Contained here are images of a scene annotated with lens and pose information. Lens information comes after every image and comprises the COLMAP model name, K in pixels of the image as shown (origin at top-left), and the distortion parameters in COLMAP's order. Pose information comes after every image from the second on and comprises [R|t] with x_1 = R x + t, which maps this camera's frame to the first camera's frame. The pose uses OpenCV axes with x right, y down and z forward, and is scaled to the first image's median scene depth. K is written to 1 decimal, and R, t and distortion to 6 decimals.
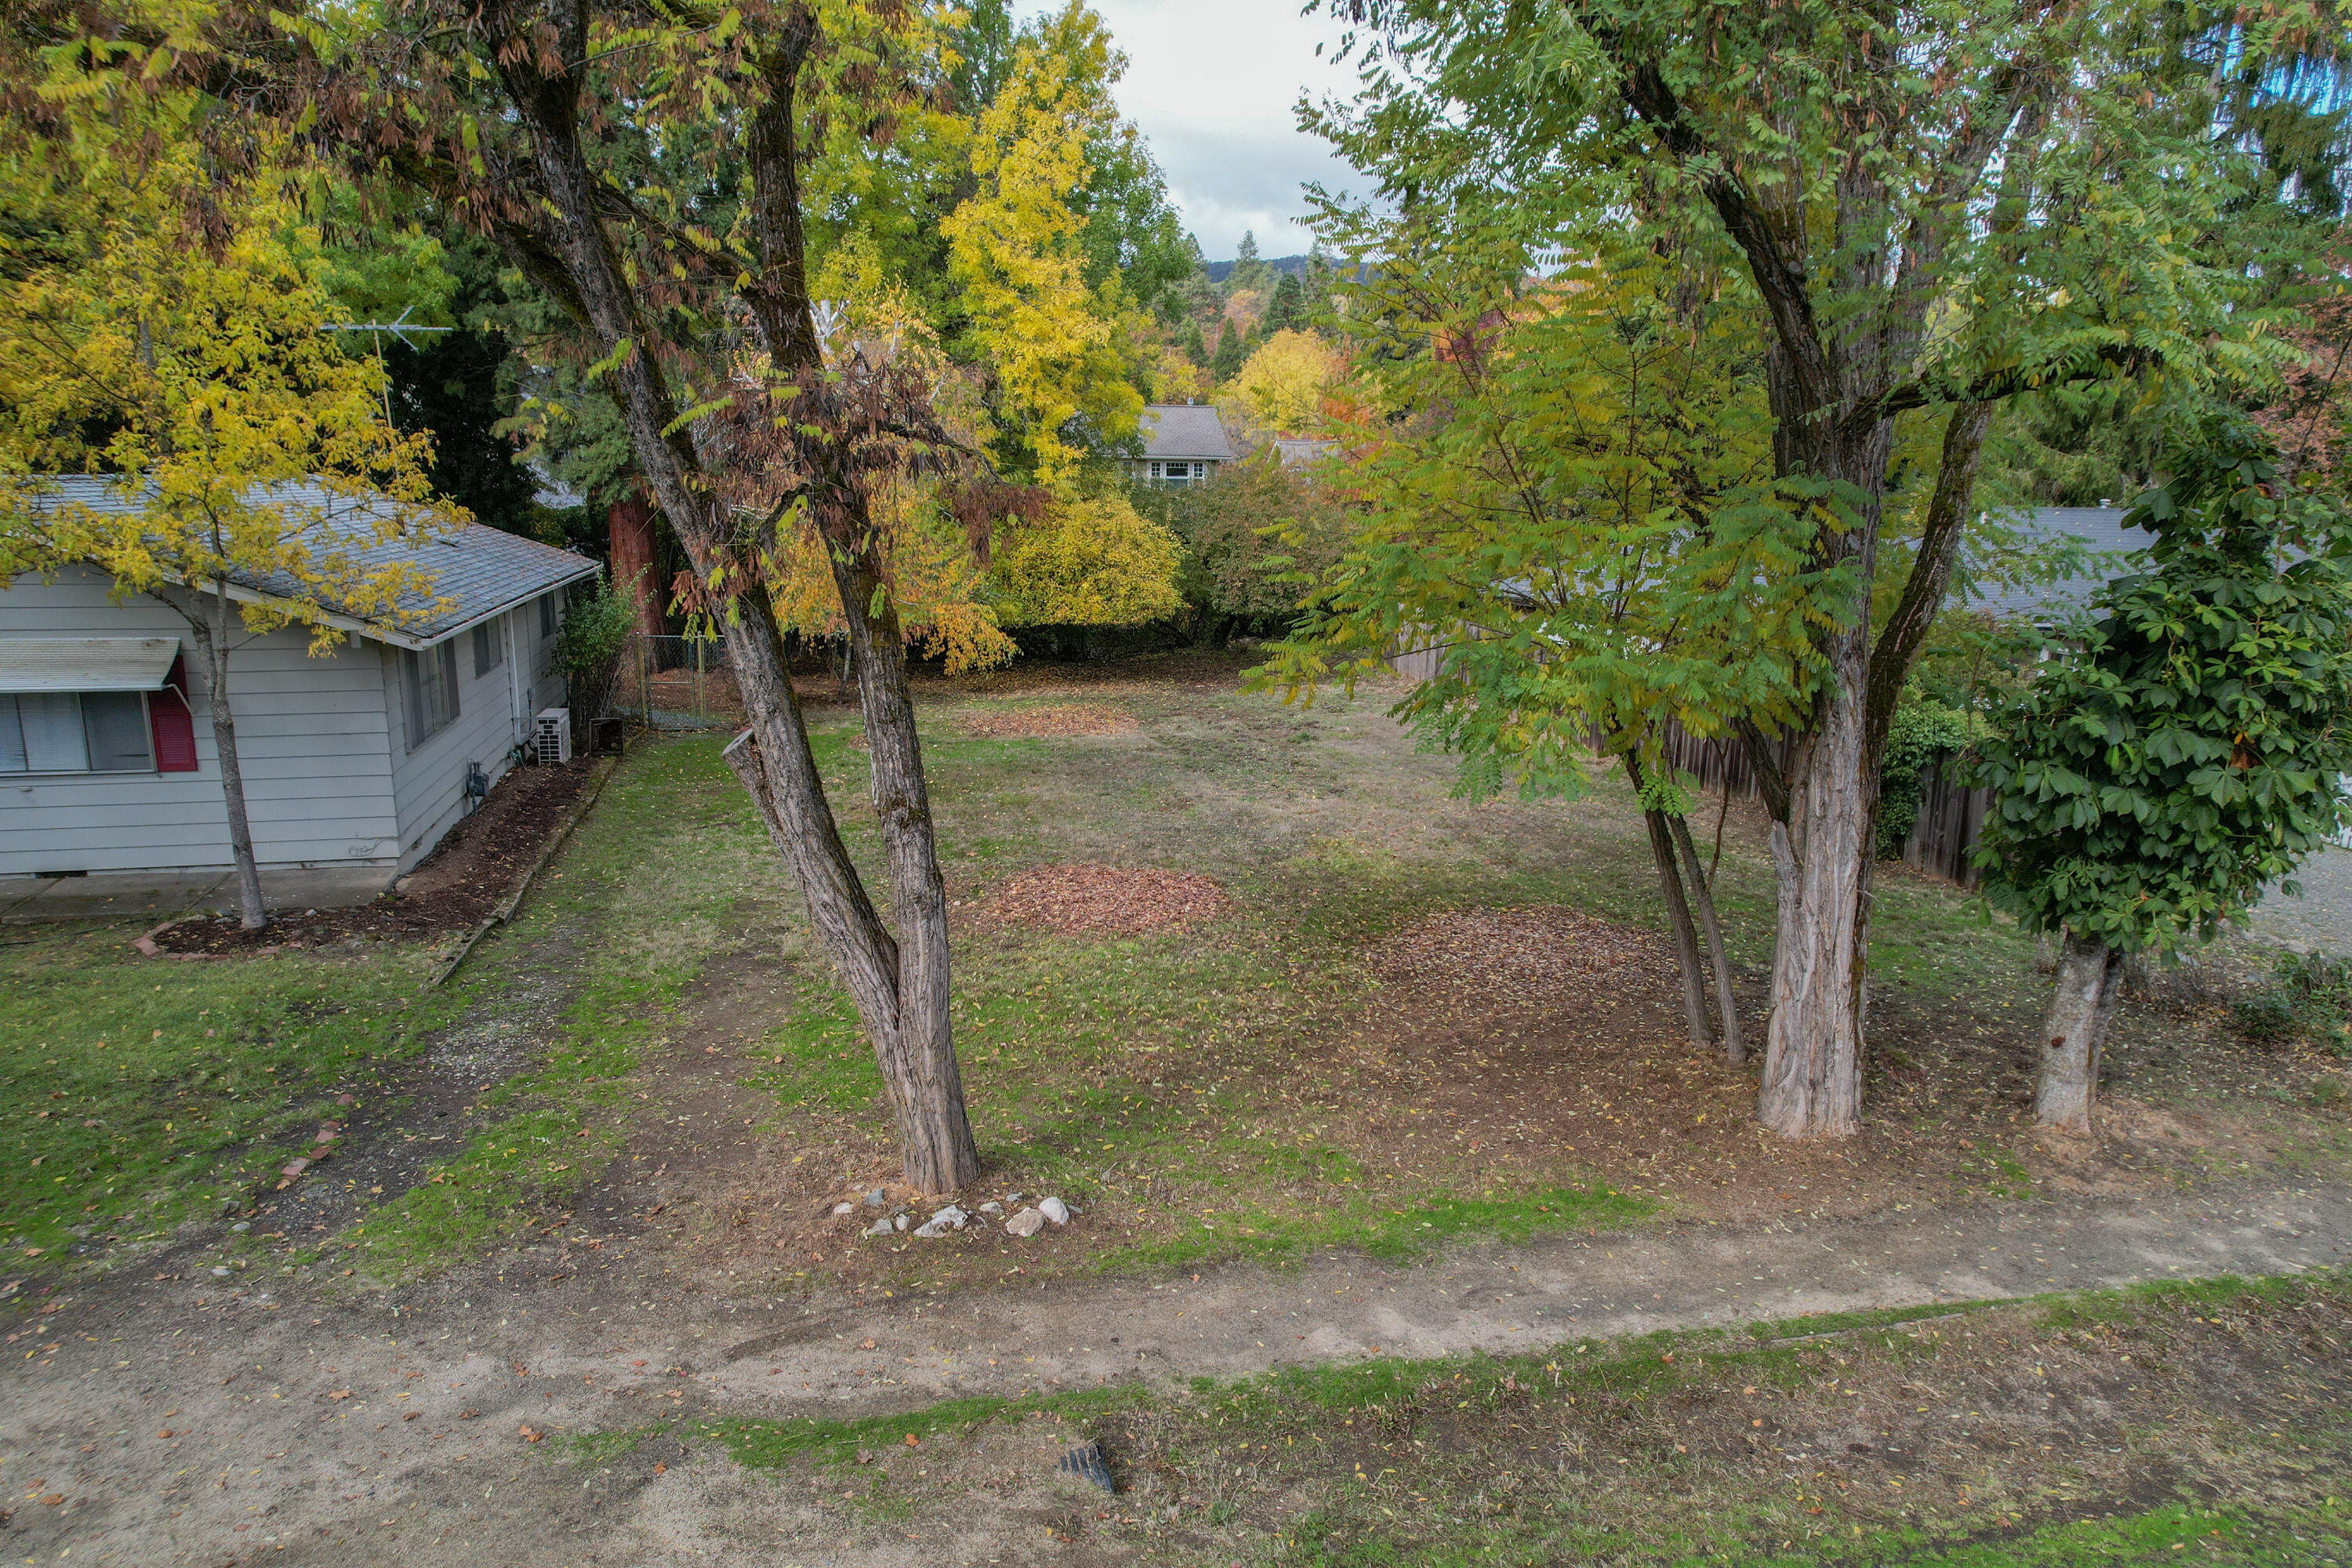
lens RADIAL K [[1582.9, 0, 1172.2], [0, 1582.9, 782.4], [0, 0, 1]] dist [-0.056006, -0.007946]
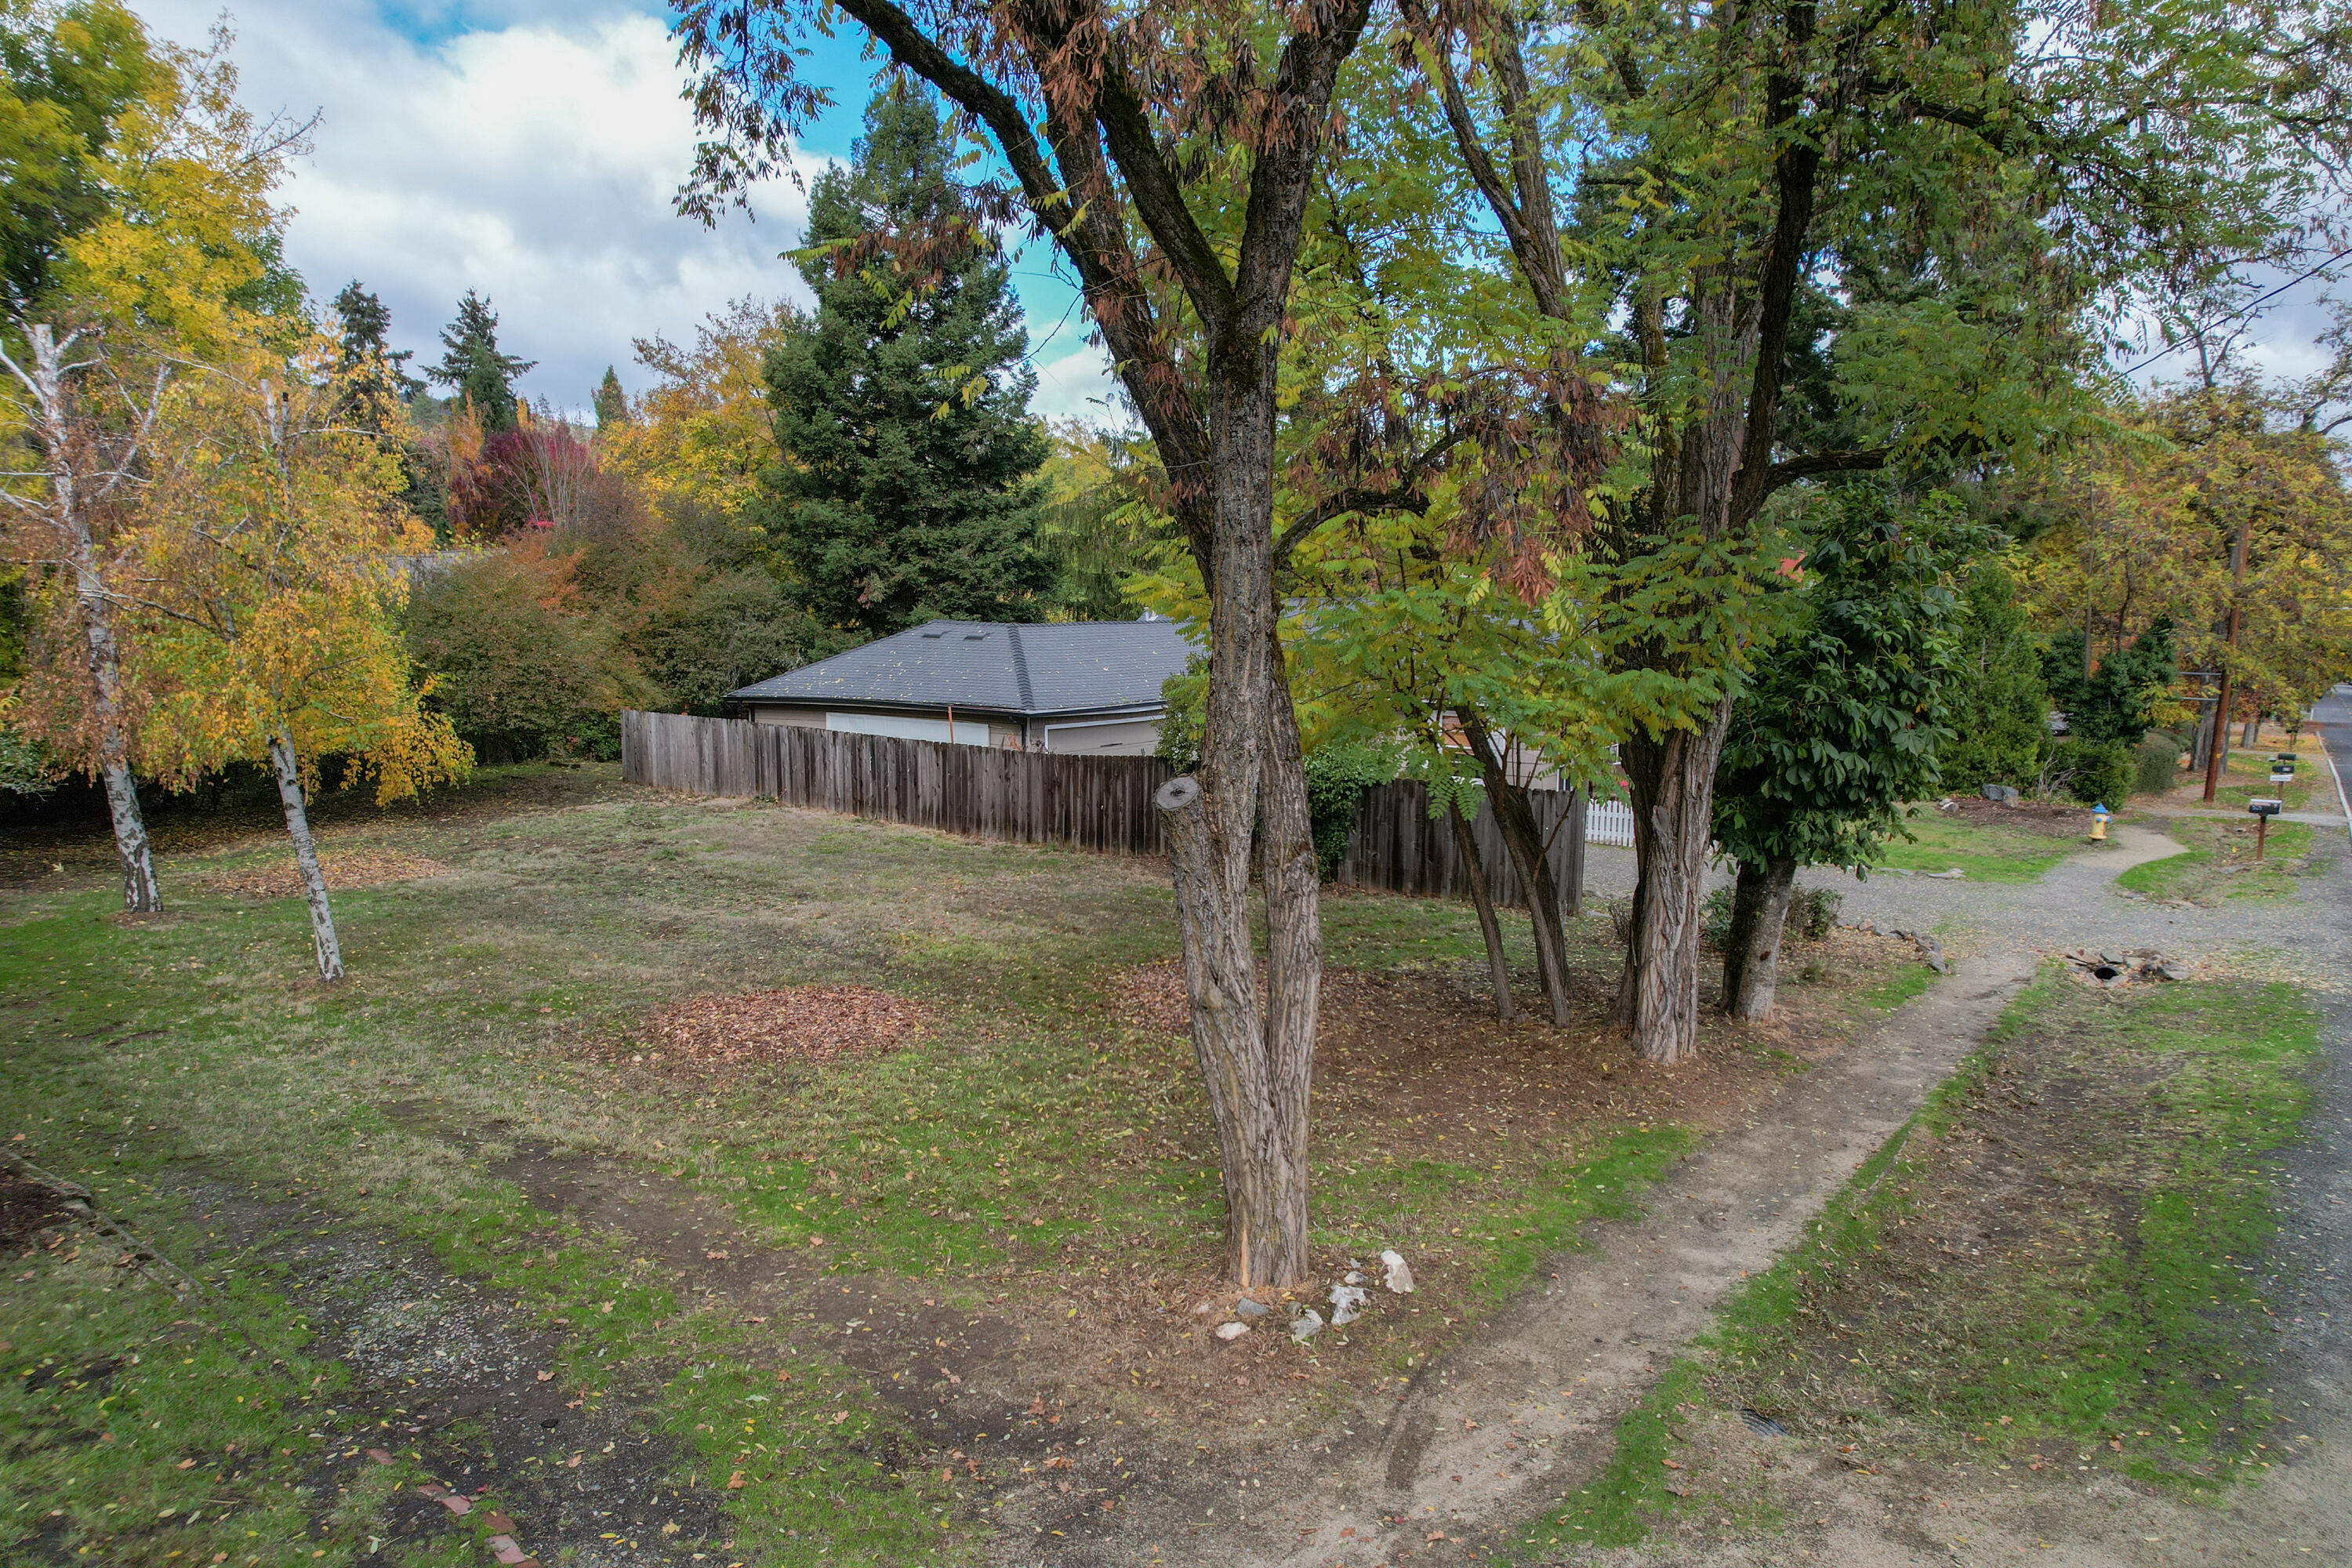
lens RADIAL K [[1582.9, 0, 1174.5], [0, 1582.9, 796.6], [0, 0, 1]] dist [-0.056006, -0.007946]
pose [[0.753038, -0.084901, 0.652476, -0.687811], [0.131885, 0.990992, -0.023263, -0.003385], [-0.644624, 0.103570, 0.757452, 0.297605]]
